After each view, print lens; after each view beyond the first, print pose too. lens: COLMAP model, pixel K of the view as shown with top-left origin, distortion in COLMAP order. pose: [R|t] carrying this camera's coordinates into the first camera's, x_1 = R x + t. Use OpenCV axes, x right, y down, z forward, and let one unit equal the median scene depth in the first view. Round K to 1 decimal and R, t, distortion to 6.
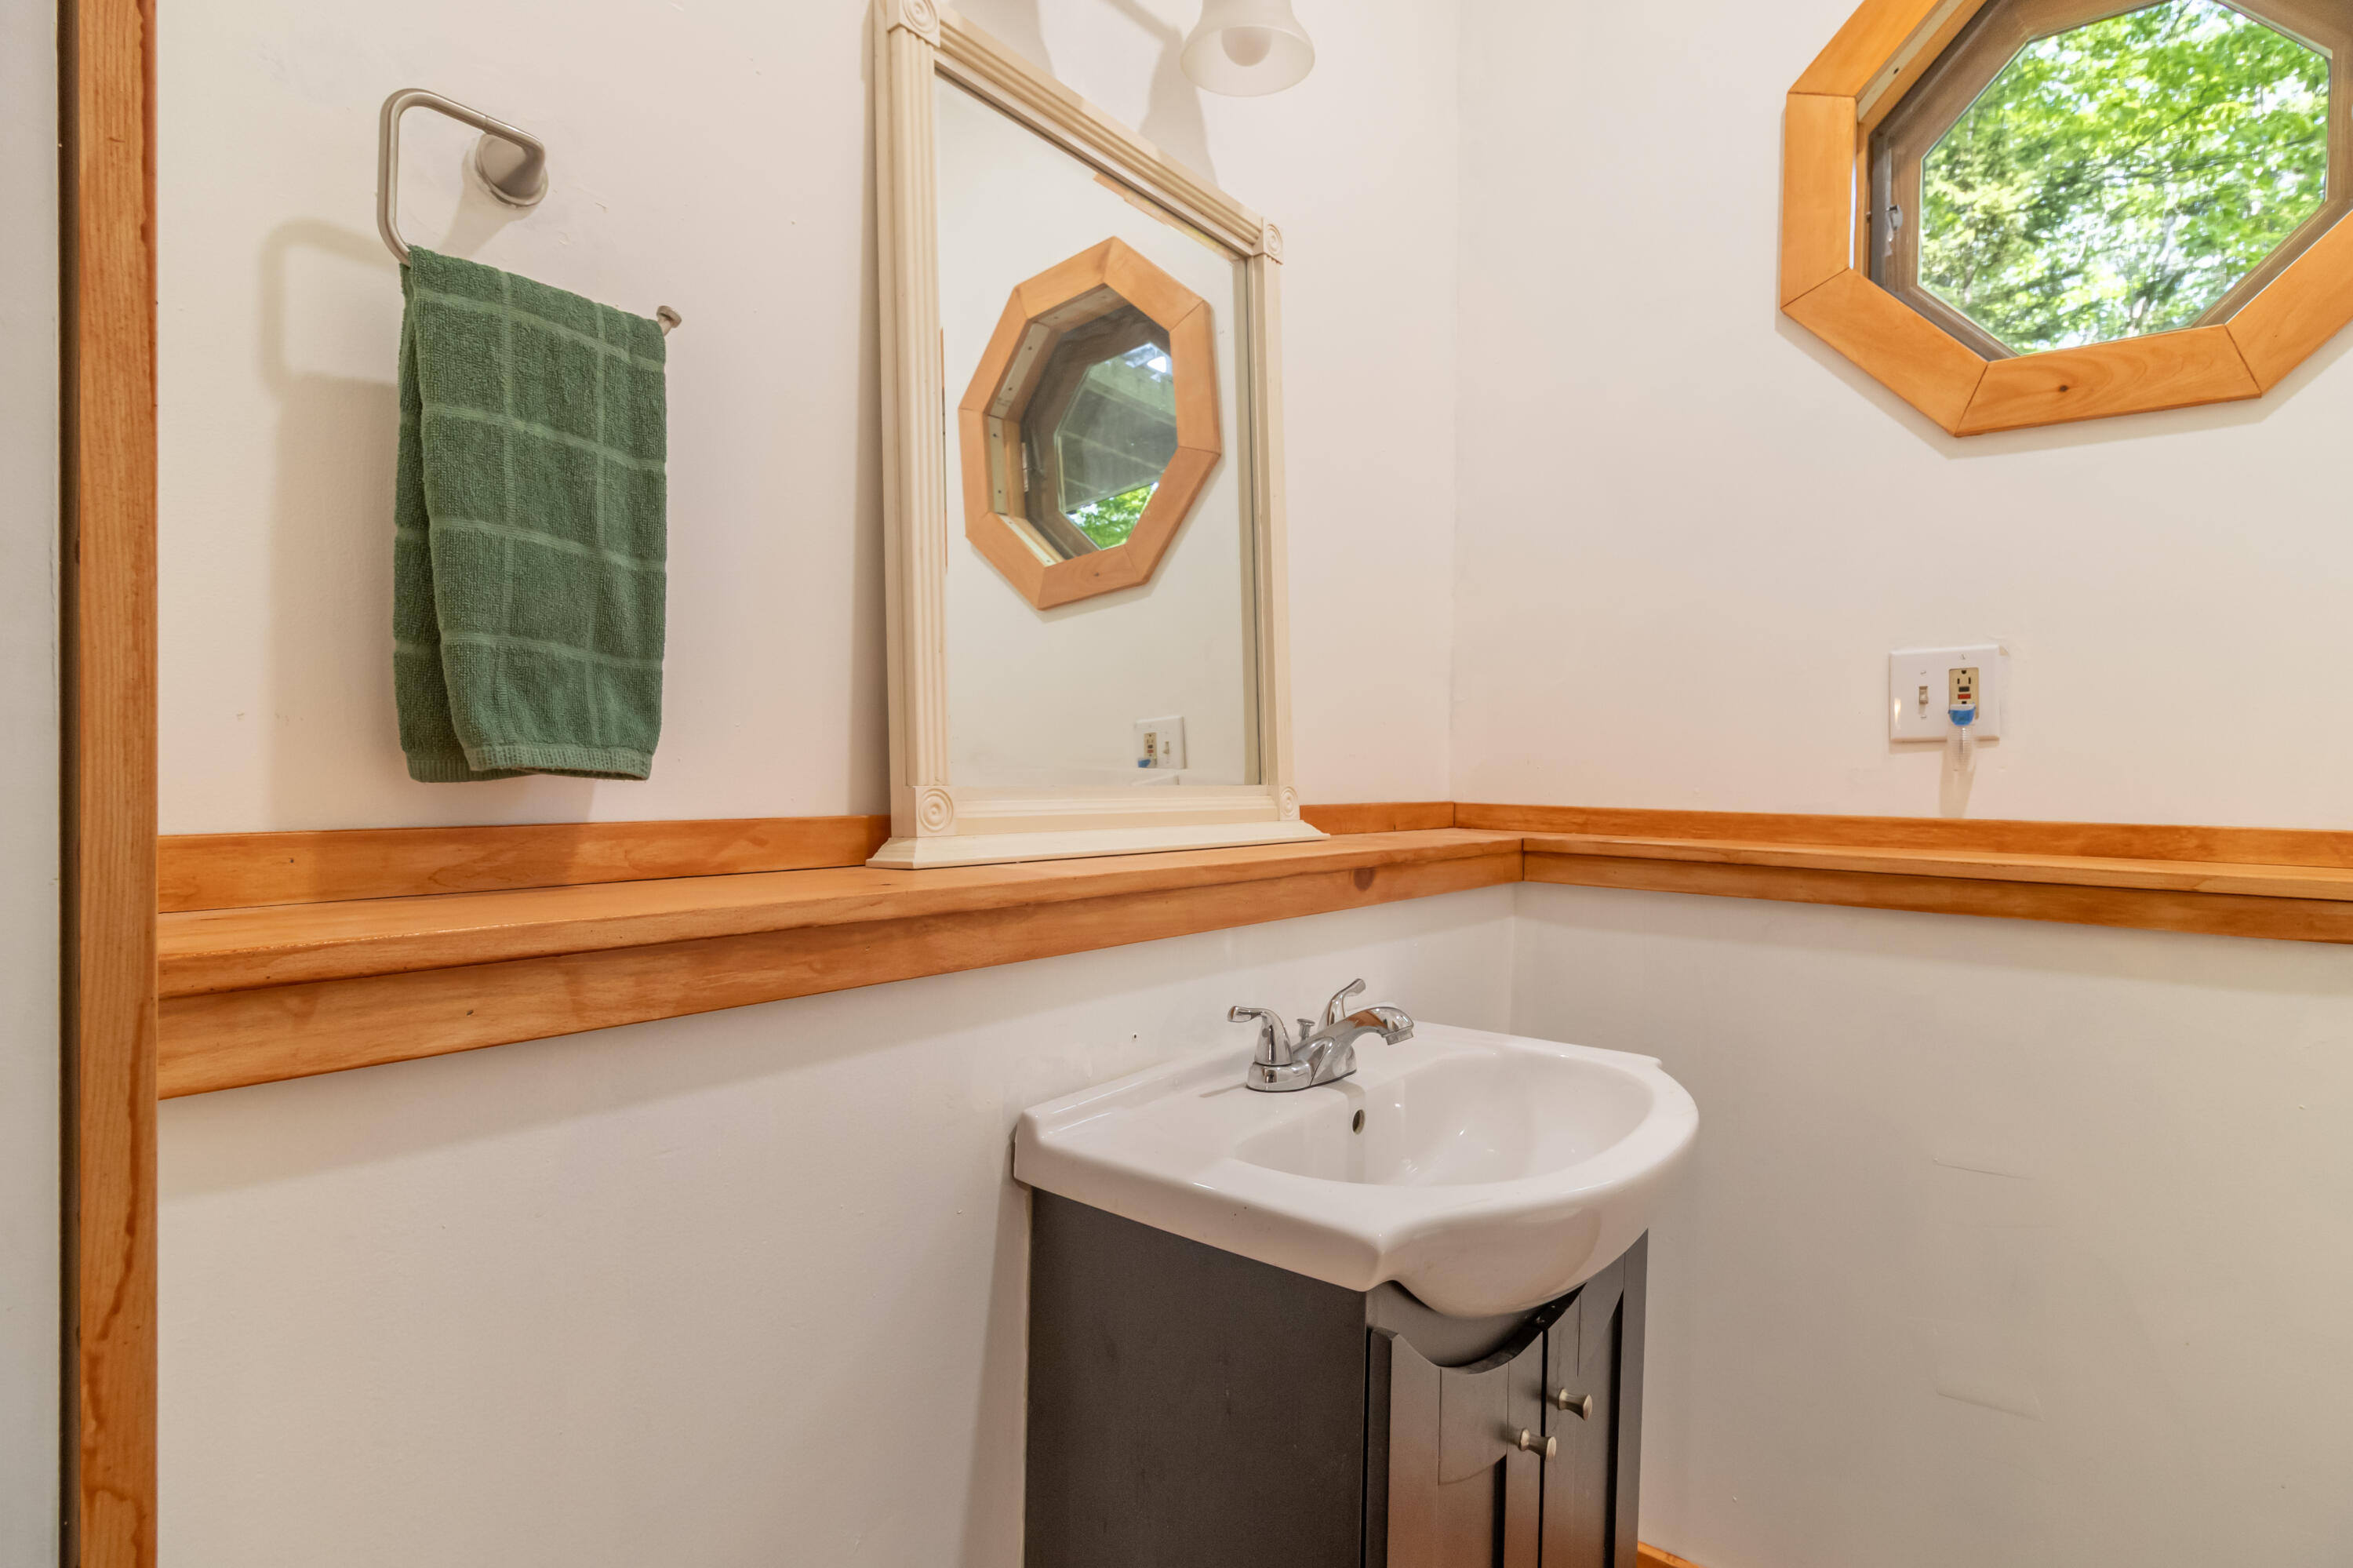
lens RADIAL K [[1153.5, 0, 1180.1], [0, 1153.5, 829.3], [0, 0, 1]] dist [0.020791, -0.000286]
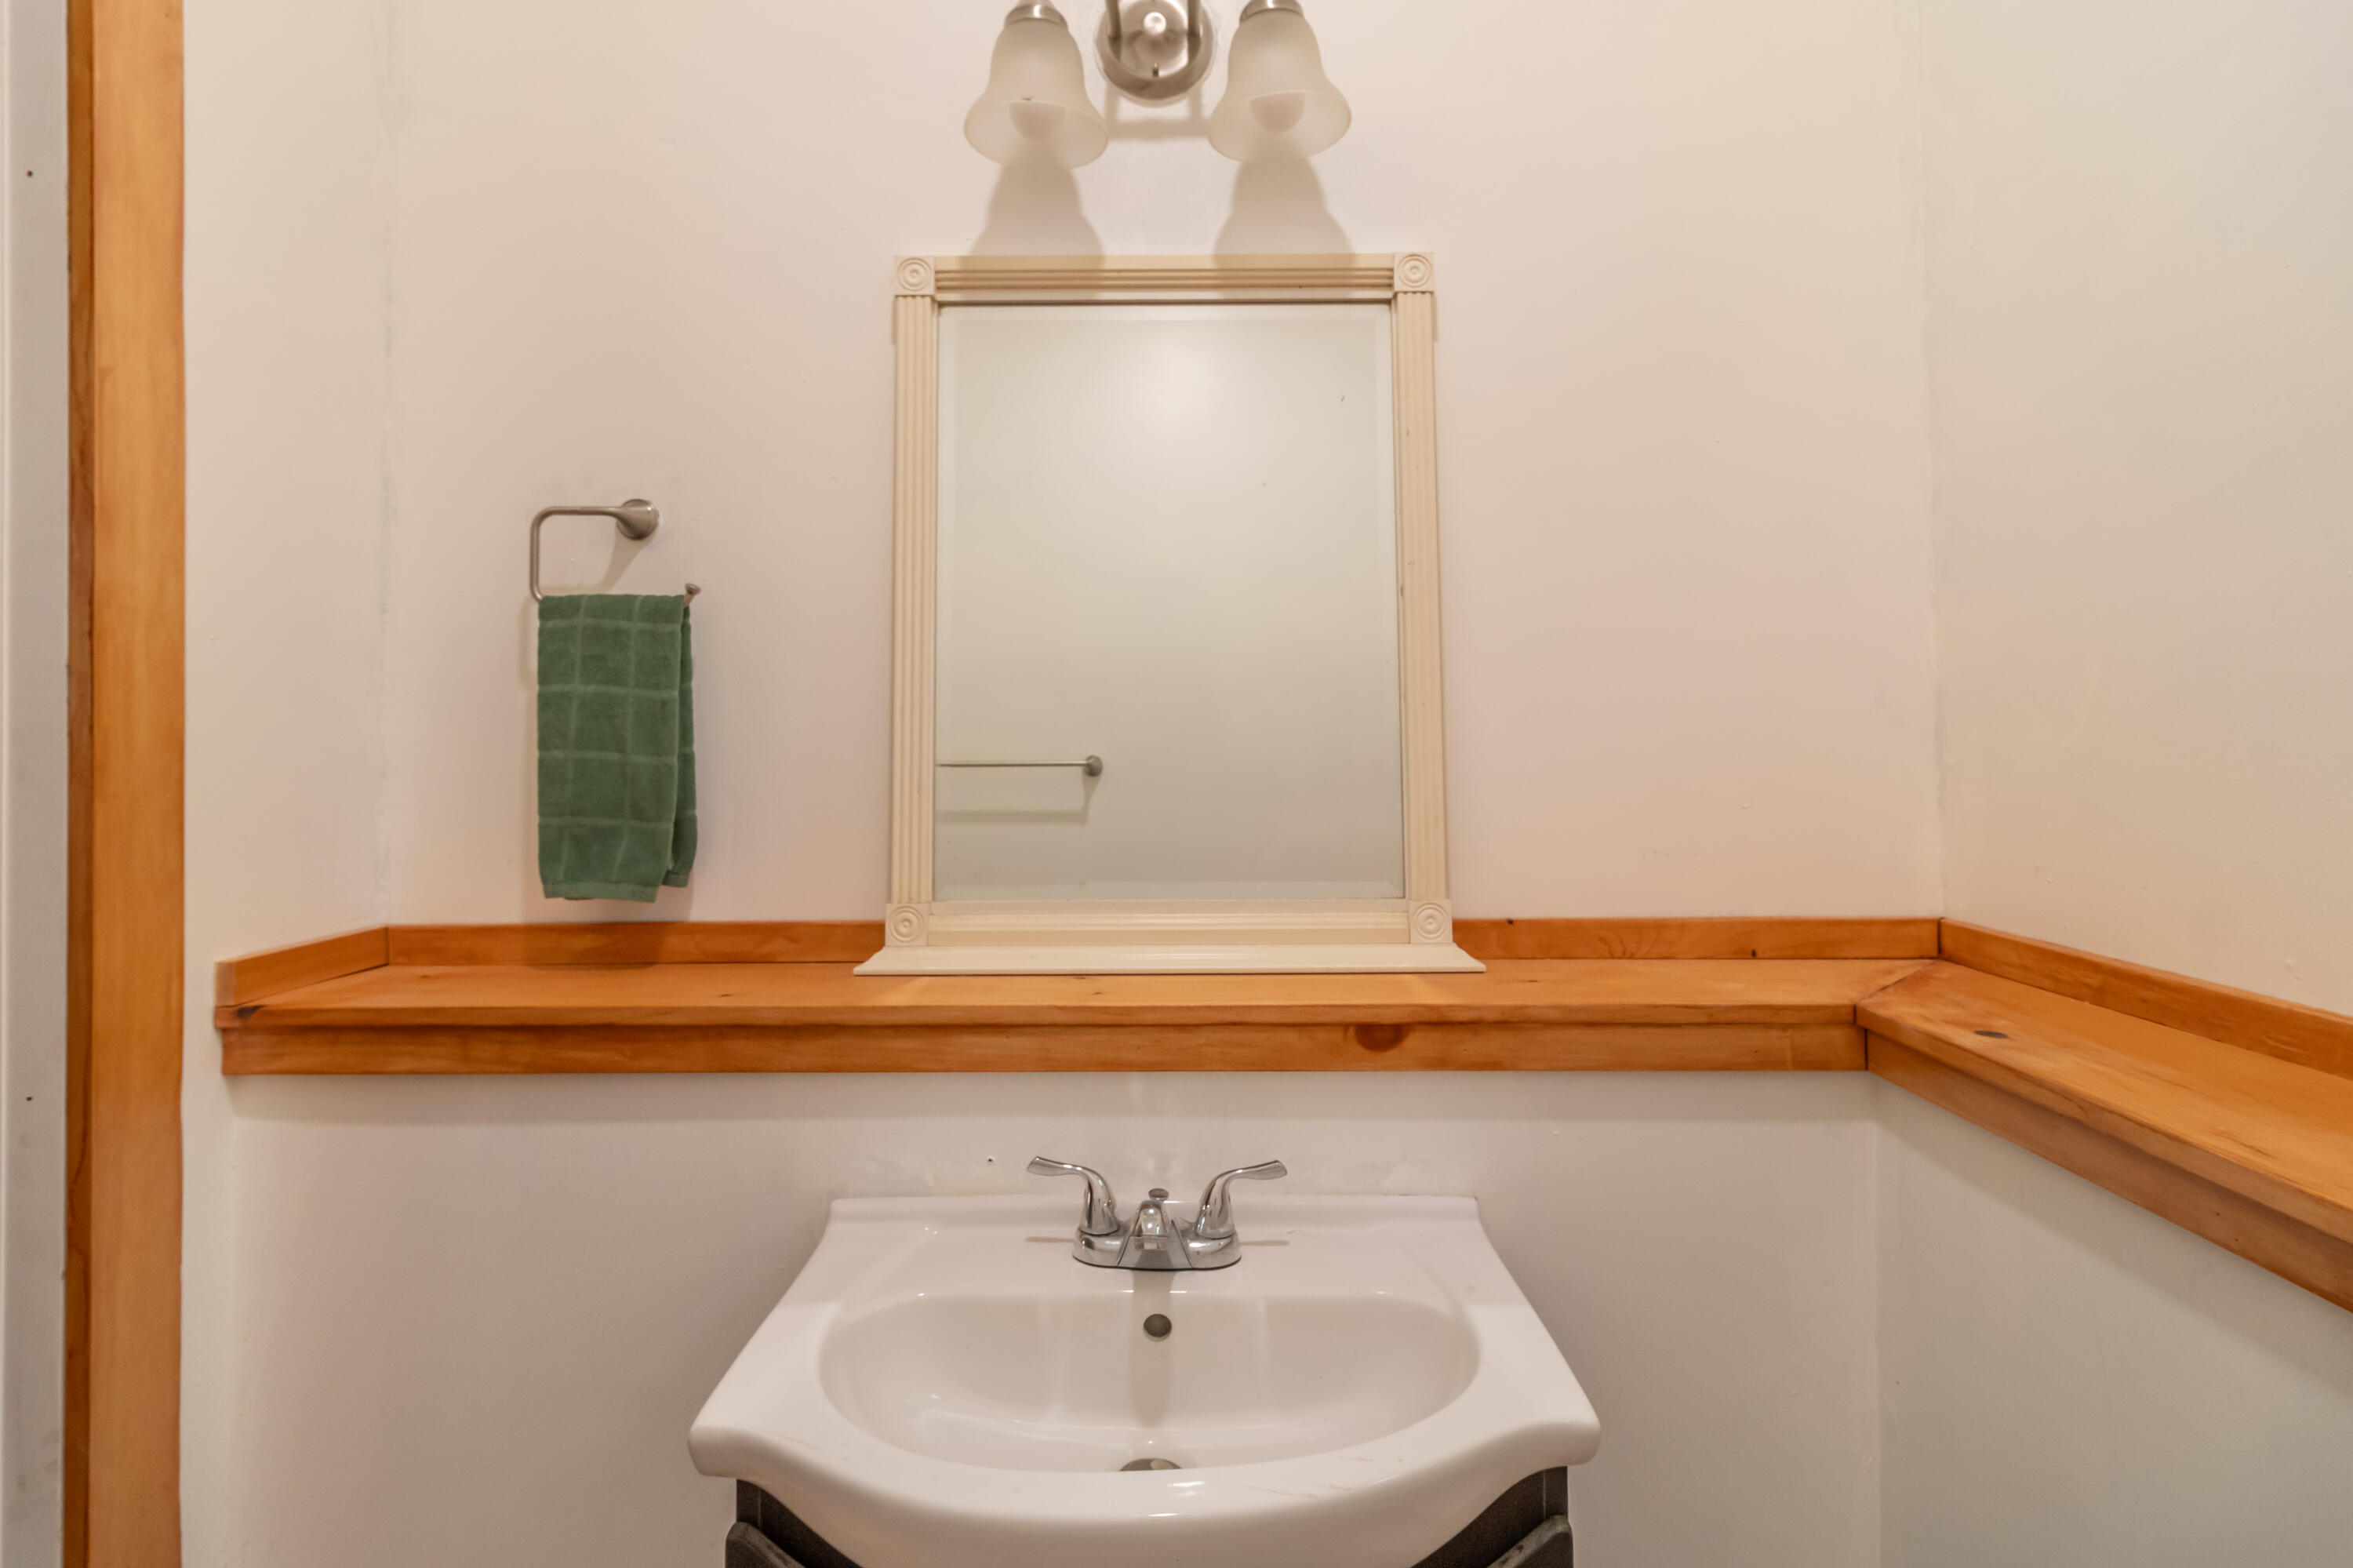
lens RADIAL K [[1145.0, 0, 1251.8], [0, 1145.0, 755.1], [0, 0, 1]] dist [0.002616, -0.000239]
pose [[0.622262, -0.001341, -0.782808, 1.053894], [-0.024196, 0.999488, -0.020947, -0.196636], [0.782435, 0.031975, 0.621911, 0.600735]]
